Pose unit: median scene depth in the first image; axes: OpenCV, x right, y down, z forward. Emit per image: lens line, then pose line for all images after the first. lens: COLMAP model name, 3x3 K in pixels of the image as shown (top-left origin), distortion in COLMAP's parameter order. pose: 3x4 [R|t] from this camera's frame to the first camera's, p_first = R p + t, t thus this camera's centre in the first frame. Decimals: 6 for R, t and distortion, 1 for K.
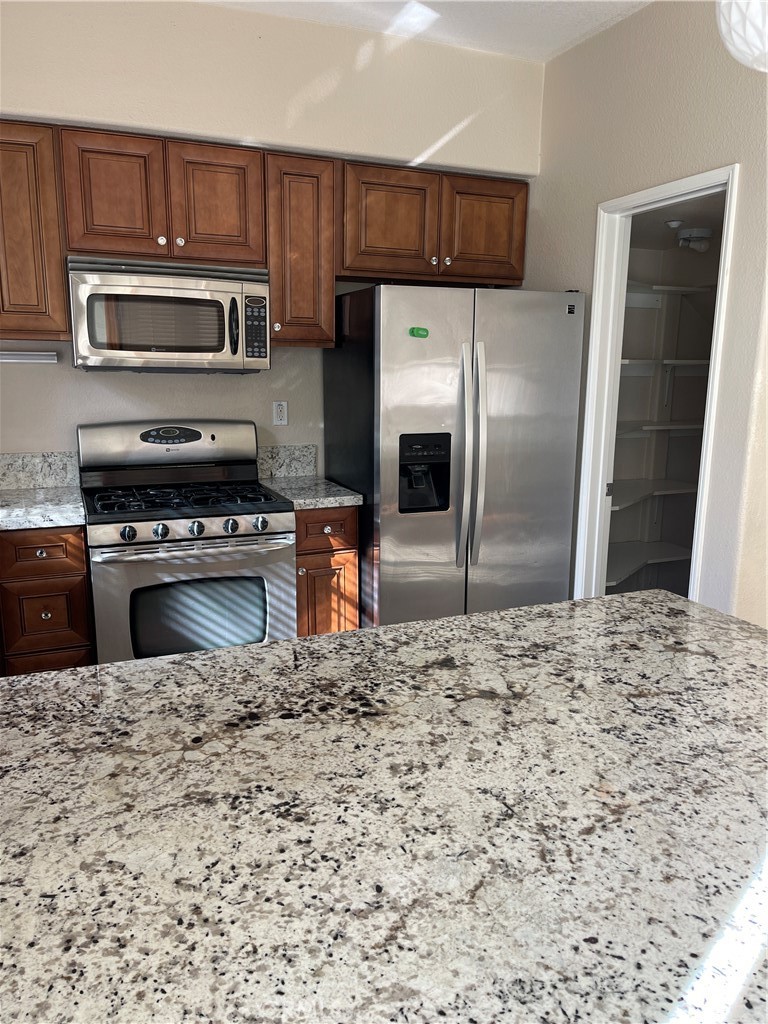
lens RADIAL K [[770.8, 0, 387.9], [0, 770.8, 520.9], [0, 0, 1]] dist [0.031830, -0.021814]
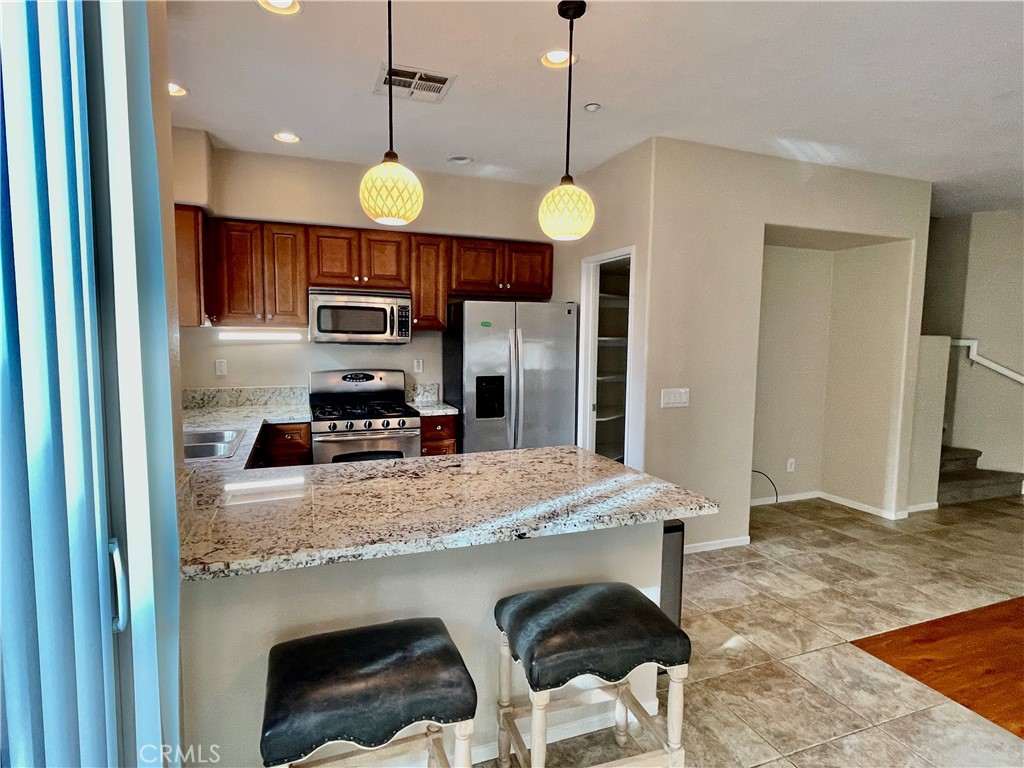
lens RADIAL K [[551.3, 0, 510.4], [0, 551.3, 386.8], [0, 0, 1]] dist [-0.011922, 0.009332]
pose [[0.999607, 0.002842, -0.027872, 0.136171], [-0.005859, 0.994049, -0.108773, 0.059521], [0.027398, 0.108894, 0.993676, -0.340170]]
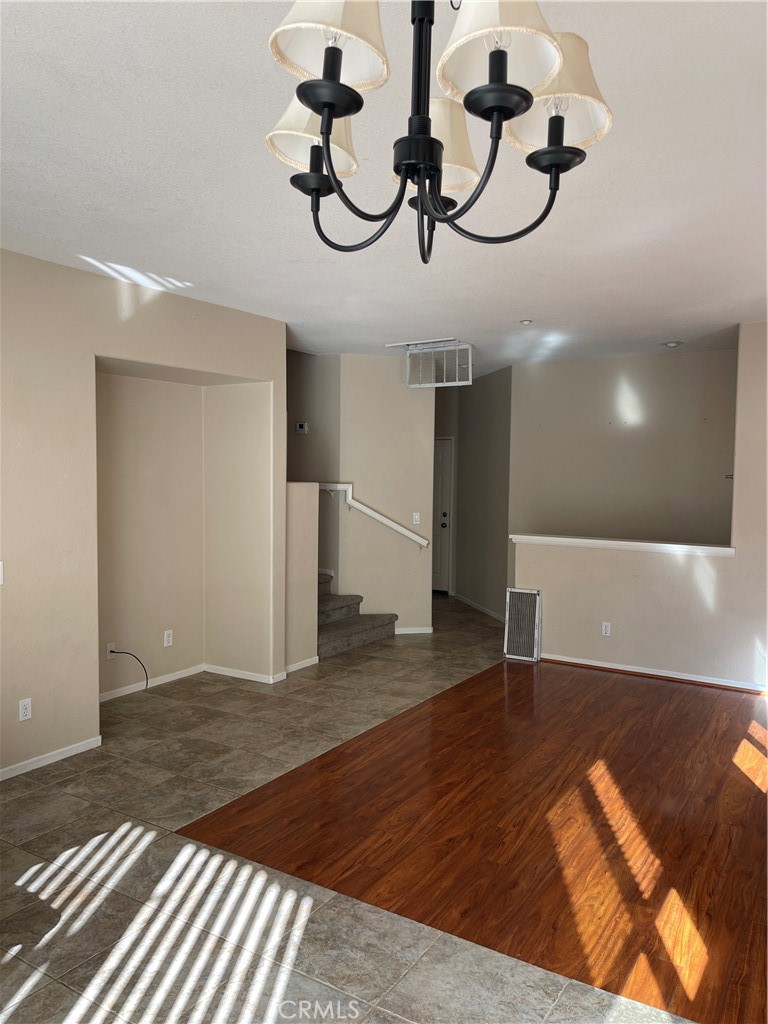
lens RADIAL K [[770.8, 0, 387.7], [0, 770.8, 512.7], [0, 0, 1]] dist [0.031830, -0.021814]
pose [[0.814345, -0.036721, 0.579218, 0.269413], [0.114380, 0.988578, -0.098139, 0.051603], [-0.568998, 0.146170, 0.809244, -0.576916]]
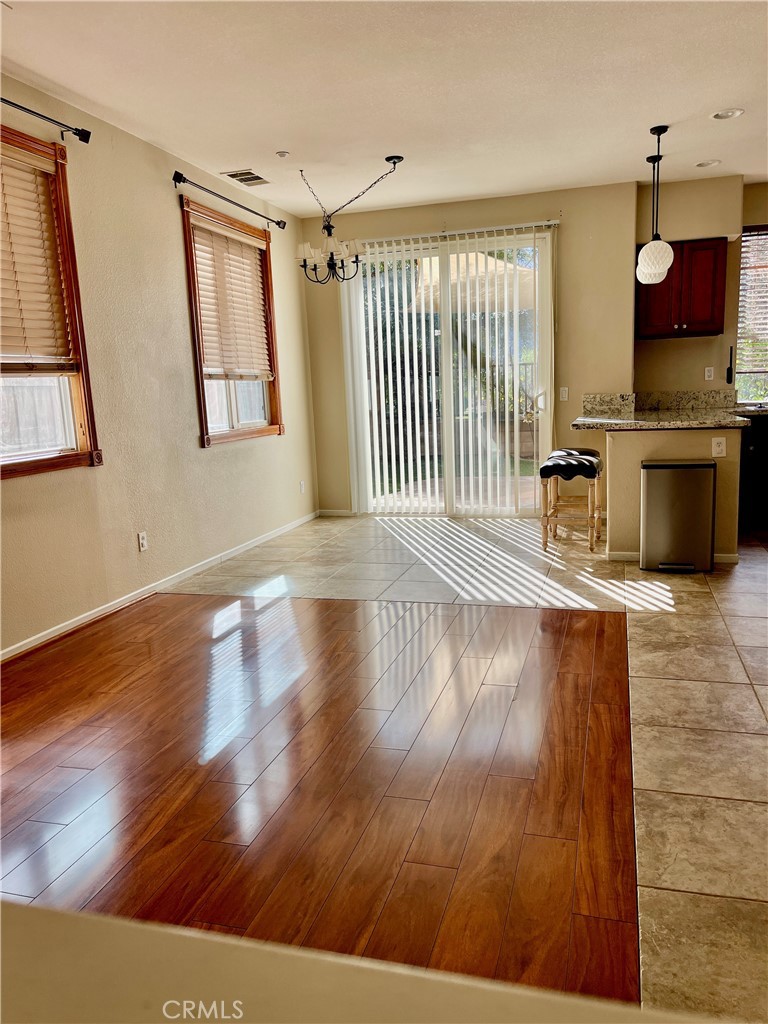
lens RADIAL K [[770.8, 0, 385.7], [0, 770.8, 530.5], [0, 0, 1]] dist [0.031830, -0.021814]
pose [[-0.632223, 0.158249, -0.758453, 1.902207], [-0.116355, 0.948425, 0.294876, -0.107687], [0.766000, 0.274678, -0.581203, 1.015328]]
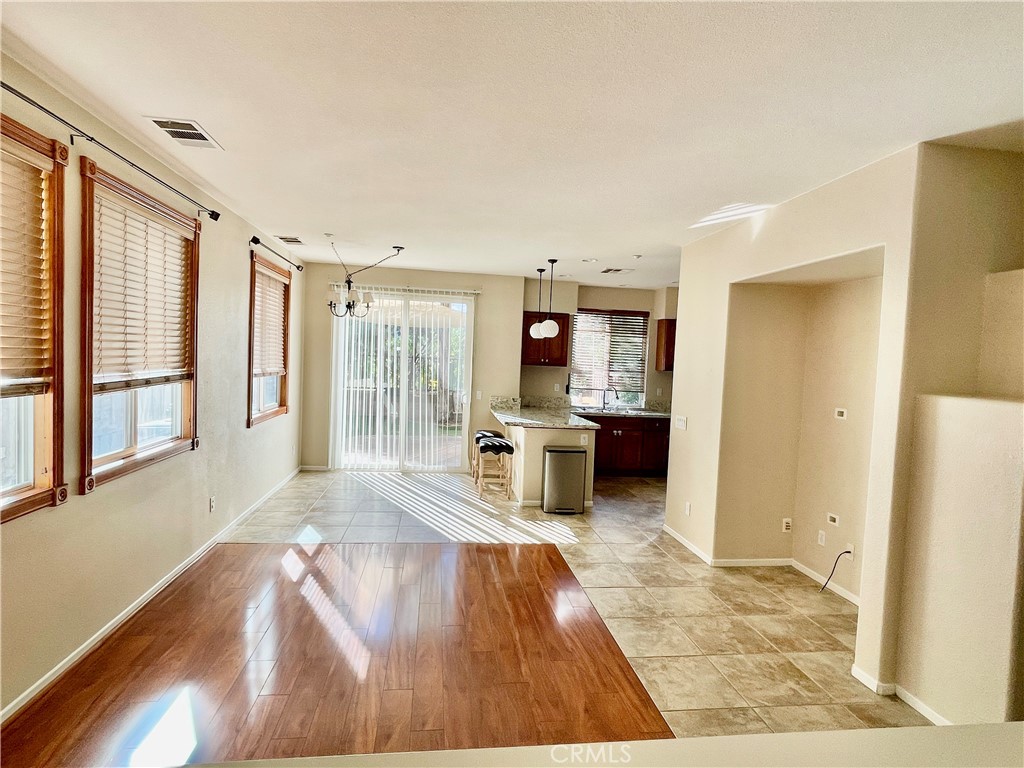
lens RADIAL K [[551.3, 0, 507.1], [0, 551.3, 386.6], [0, 0, 1]] dist [-0.011922, 0.009332]
pose [[-0.265412, 0.029694, -0.963678, 2.210491], [-0.234811, 0.967439, 0.094480, -0.187760], [0.935105, 0.251358, -0.249797, 0.753336]]
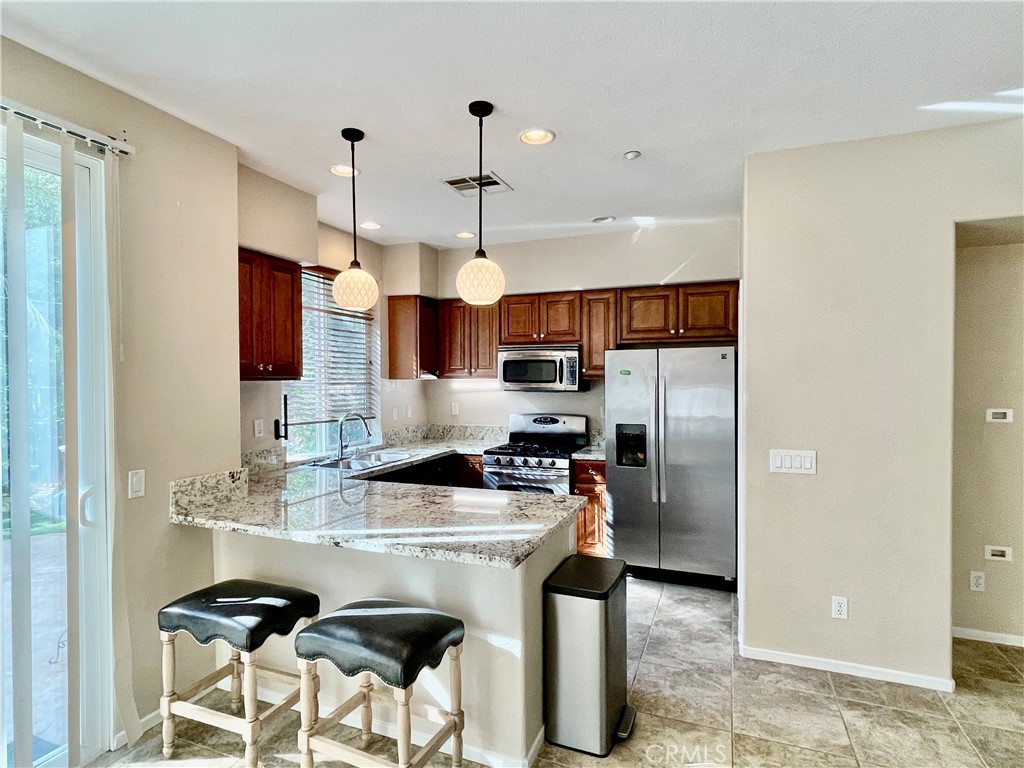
lens RADIAL K [[551.3, 0, 506.1], [0, 551.3, 388.2], [0, 0, 1]] dist [-0.011922, 0.009332]
pose [[0.712771, 0.000523, -0.701396, 0.776761], [-0.127911, 0.983327, -0.129253, 0.013180], [0.689634, 0.181844, 0.700954, -0.174169]]
